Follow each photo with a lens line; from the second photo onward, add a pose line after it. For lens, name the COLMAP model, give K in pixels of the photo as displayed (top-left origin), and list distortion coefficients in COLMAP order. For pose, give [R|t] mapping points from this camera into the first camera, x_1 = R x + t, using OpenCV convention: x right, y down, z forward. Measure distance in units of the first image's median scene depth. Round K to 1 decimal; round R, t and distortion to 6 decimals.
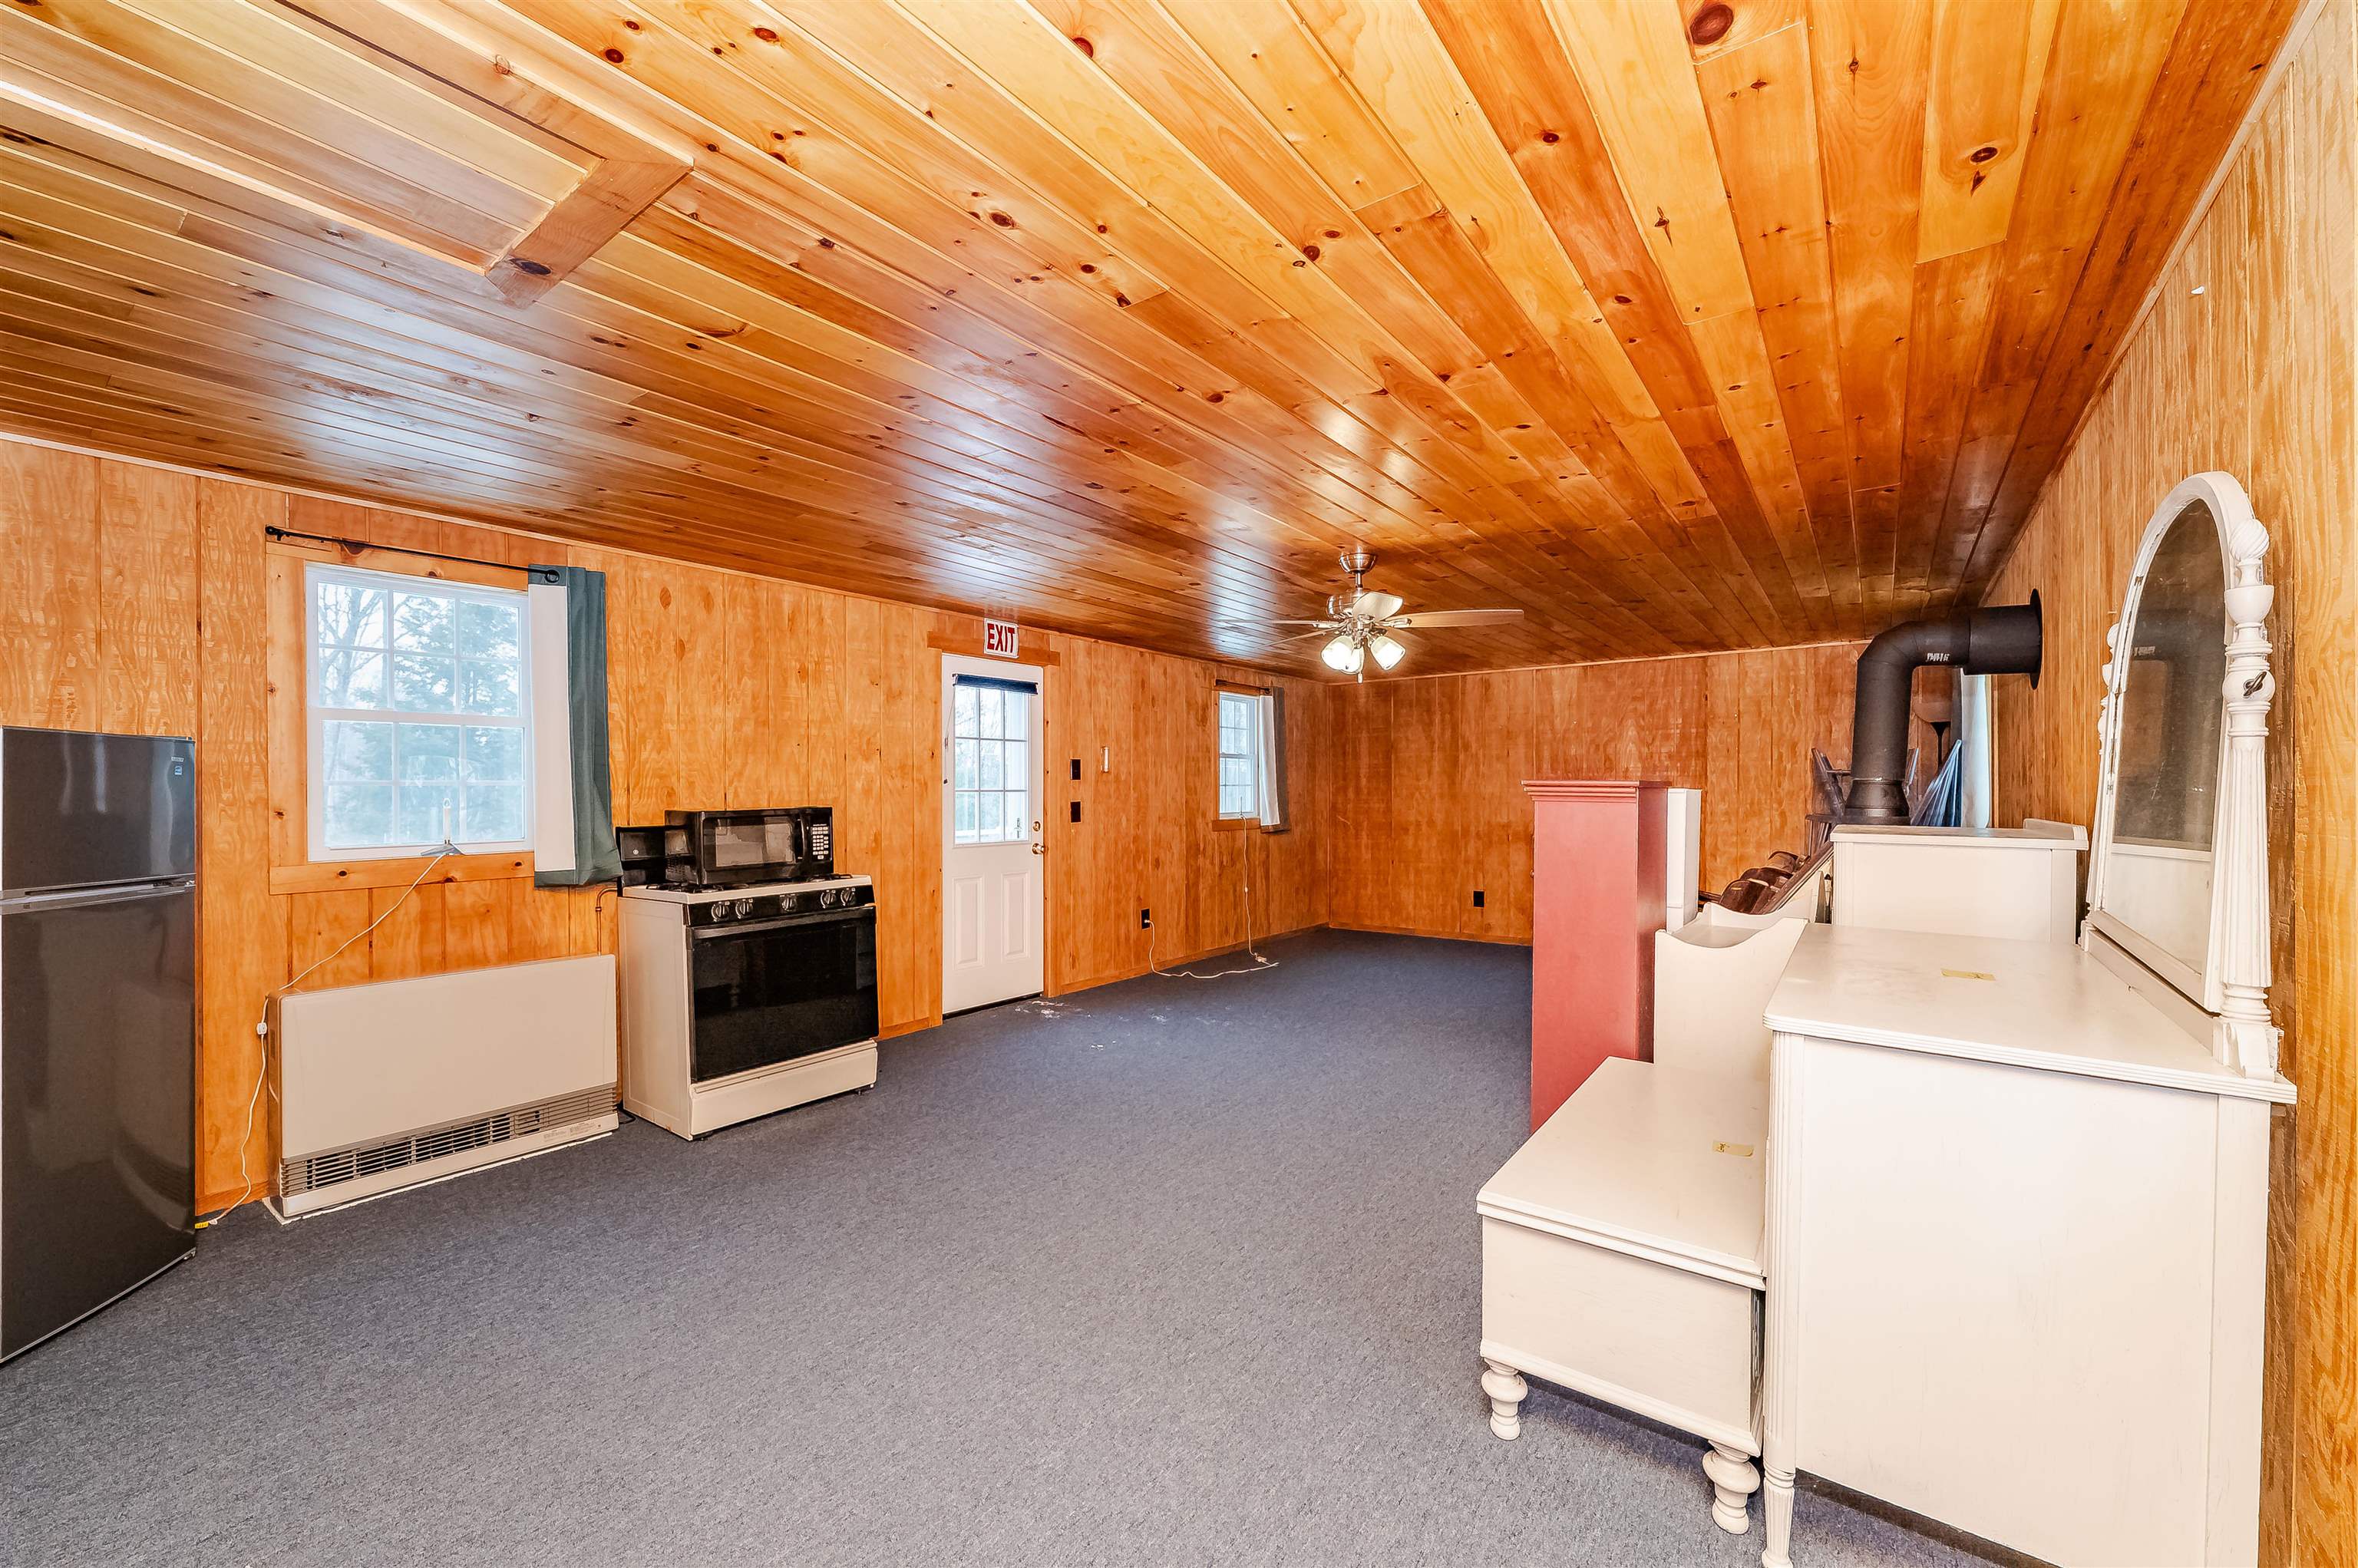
lens RADIAL K [[941.4, 0, 1169.2], [0, 941.4, 773.3], [0, 0, 1]] dist [0.000054, 0.000098]
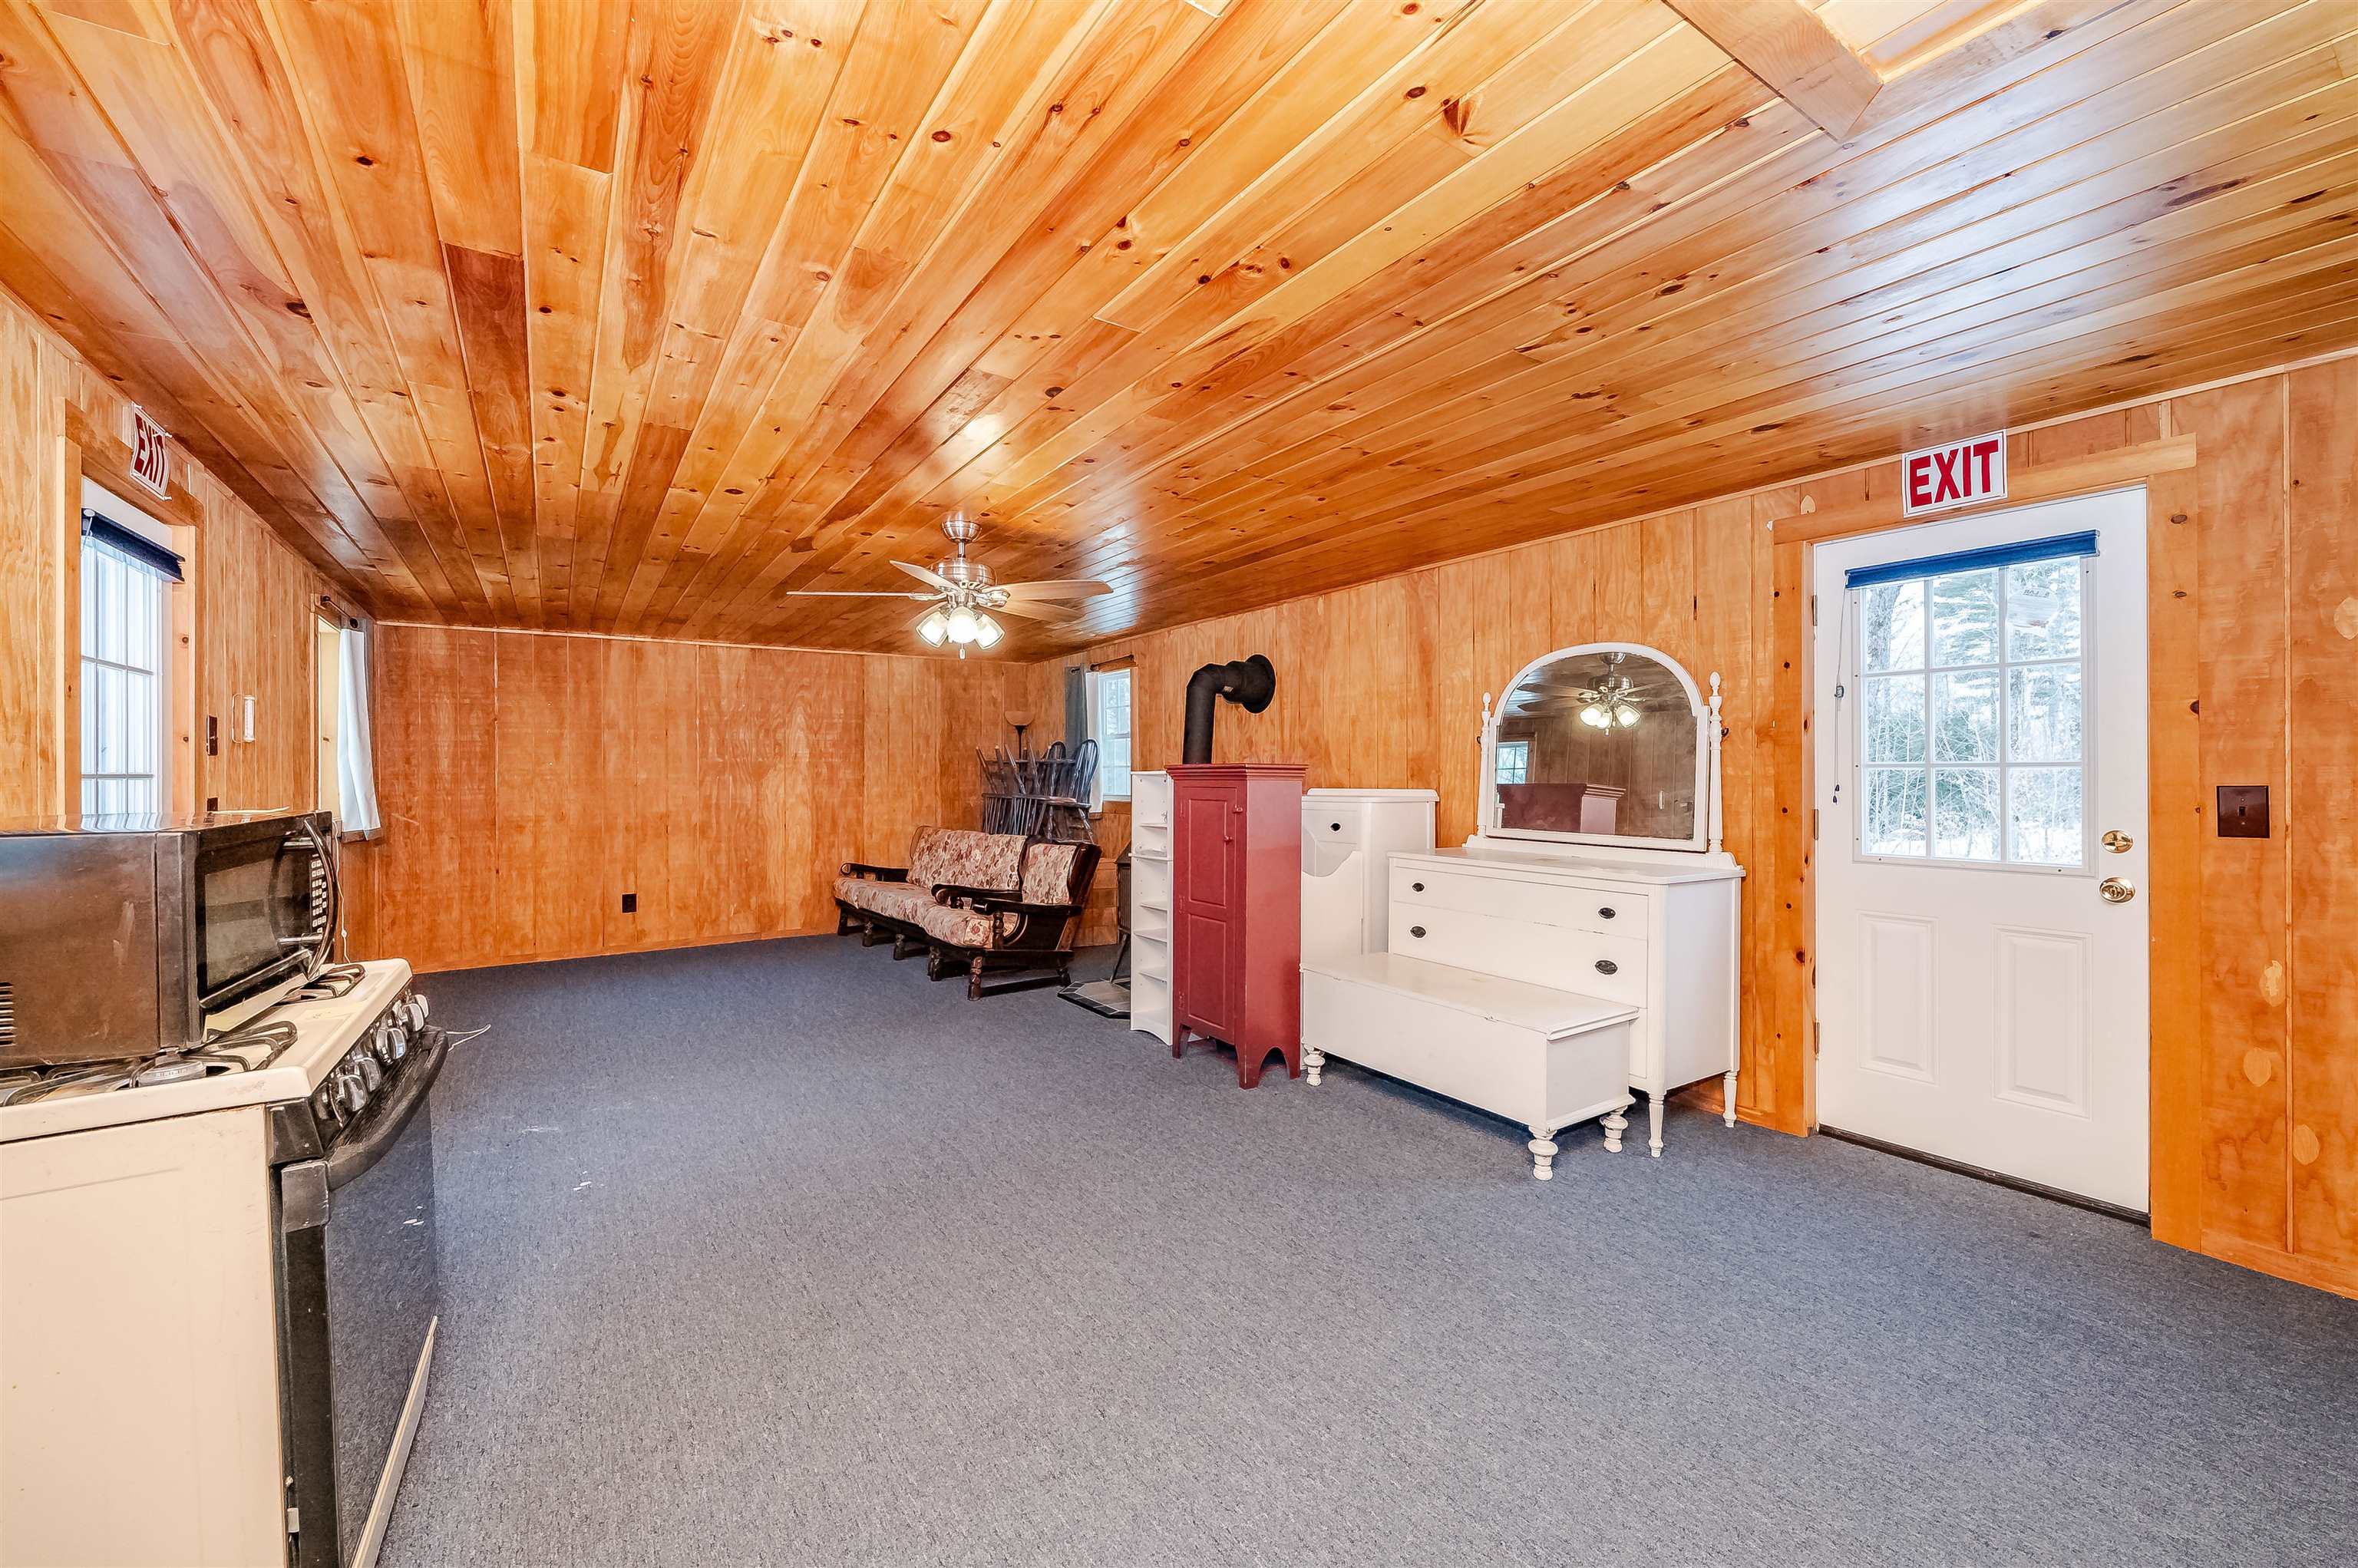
lens RADIAL K [[941.4, 0, 1169.2], [0, 941.4, 773.3], [0, 0, 1]] dist [0.000054, 0.000098]
pose [[0.320510, -0.000218, 0.947245, -0.331889], [-0.012888, 0.999906, 0.004591, 0.005341], [-0.947157, -0.013679, 0.320477, 0.267771]]
